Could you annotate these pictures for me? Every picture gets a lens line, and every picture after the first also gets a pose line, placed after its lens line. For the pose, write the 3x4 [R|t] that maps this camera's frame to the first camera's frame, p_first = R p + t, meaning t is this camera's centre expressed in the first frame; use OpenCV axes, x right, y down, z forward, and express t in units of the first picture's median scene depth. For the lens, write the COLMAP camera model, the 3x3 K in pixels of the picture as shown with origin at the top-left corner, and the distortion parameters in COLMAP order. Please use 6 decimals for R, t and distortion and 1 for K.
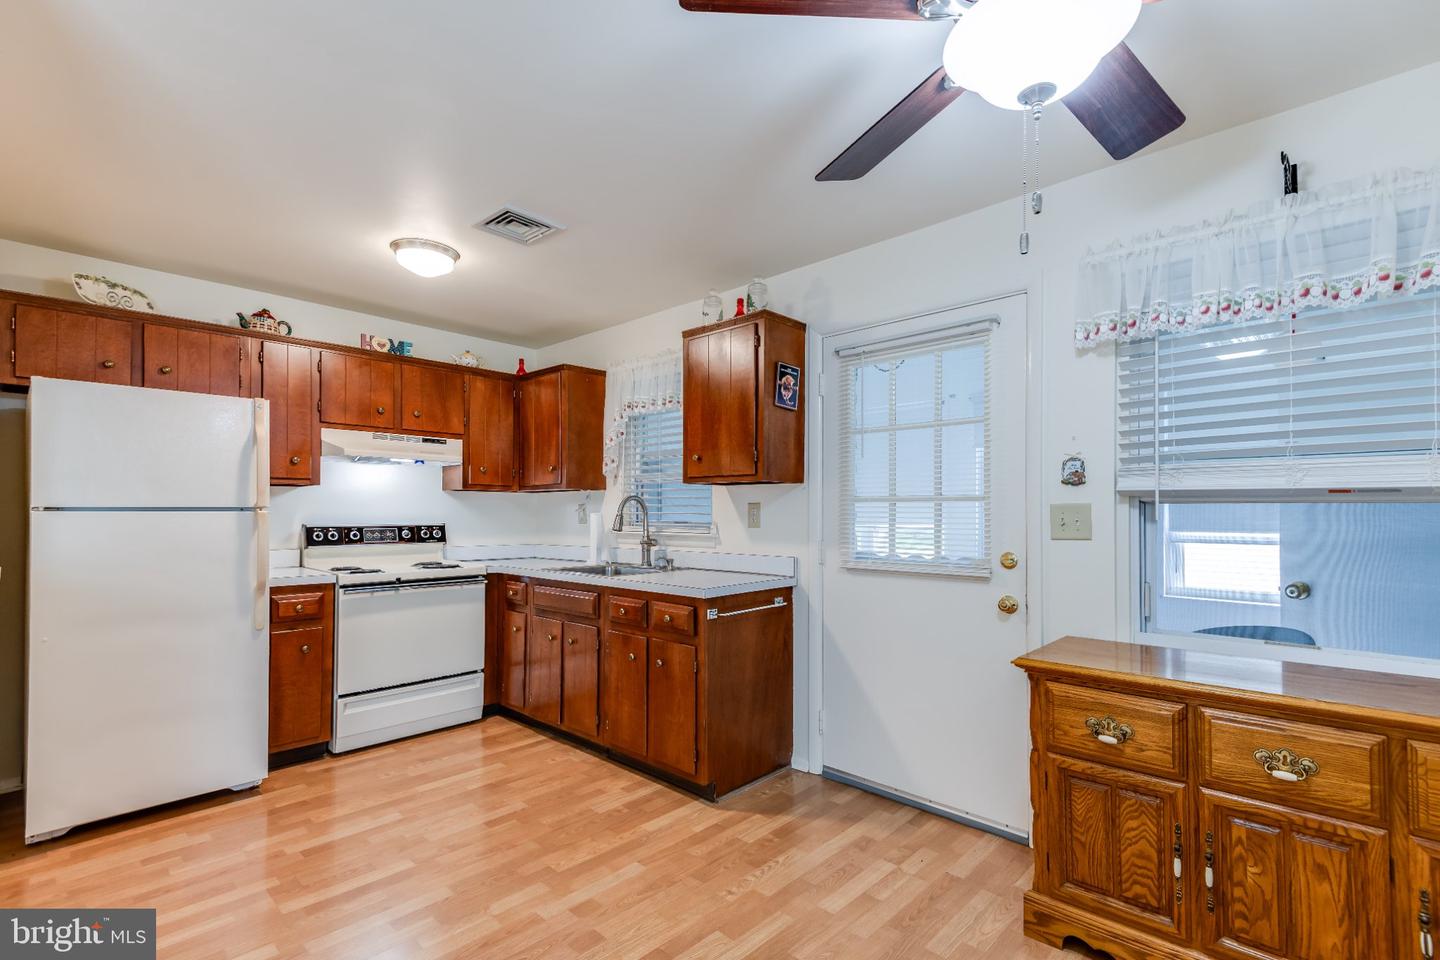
lens RADIAL K [[662.9, 0, 747.5], [0, 662.9, 502.3], [0, 0, 1]] dist [0.021051, -0.007805]
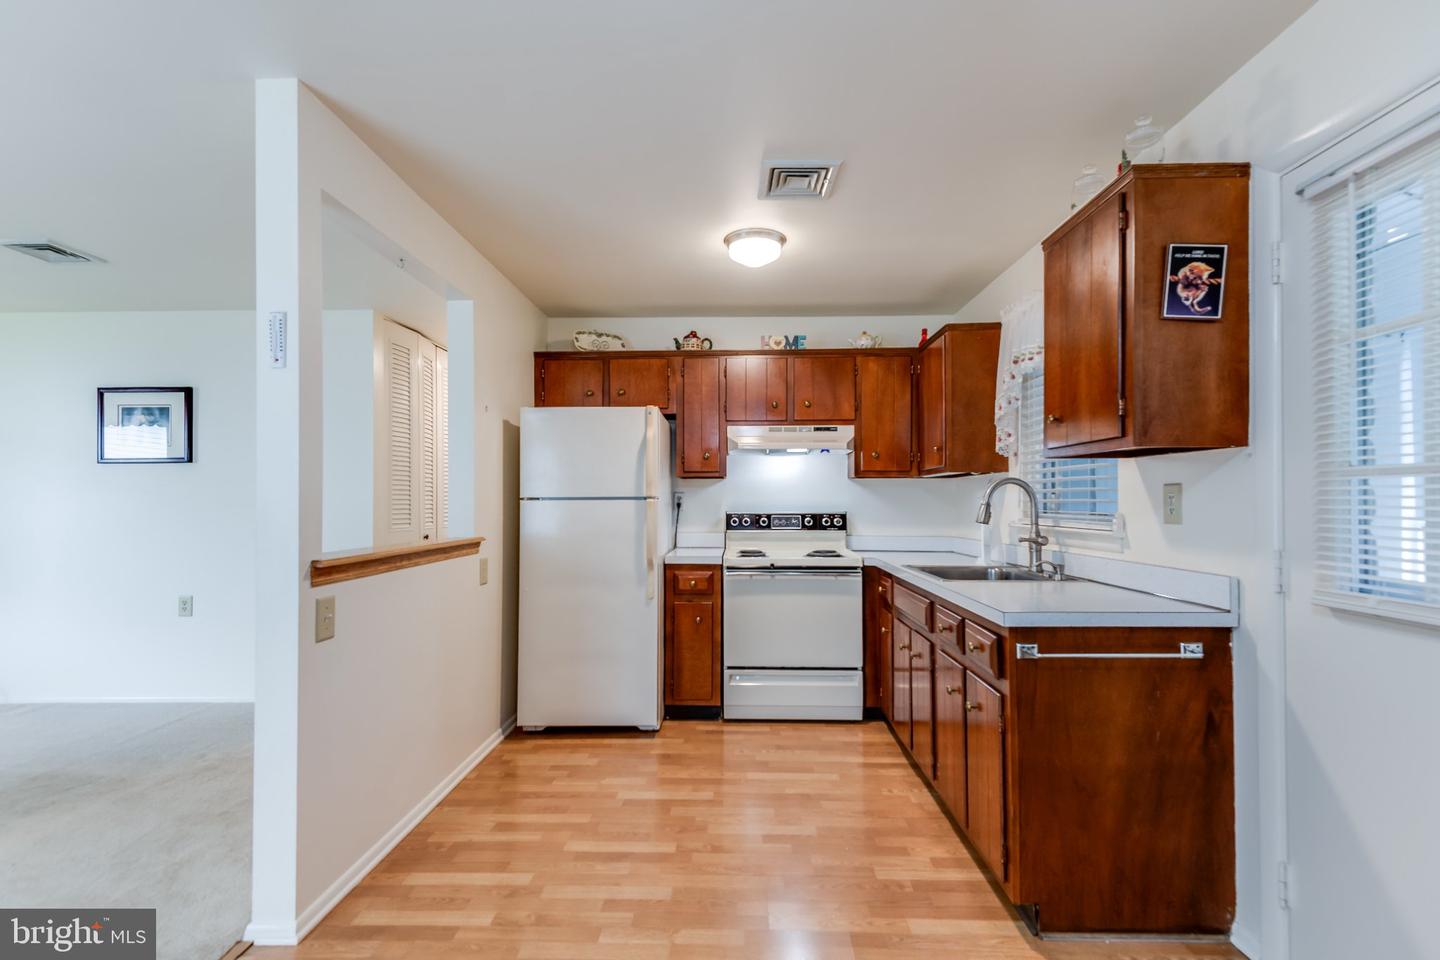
lens RADIAL K [[662.9, 0, 719.1], [0, 662.9, 492.6], [0, 0, 1]] dist [0.021051, -0.007805]
pose [[0.653200, -0.012913, -0.757075, 0.219068], [0.014950, 0.999880, -0.004155, 0.006034], [0.757038, -0.008604, 0.653315, 0.284271]]
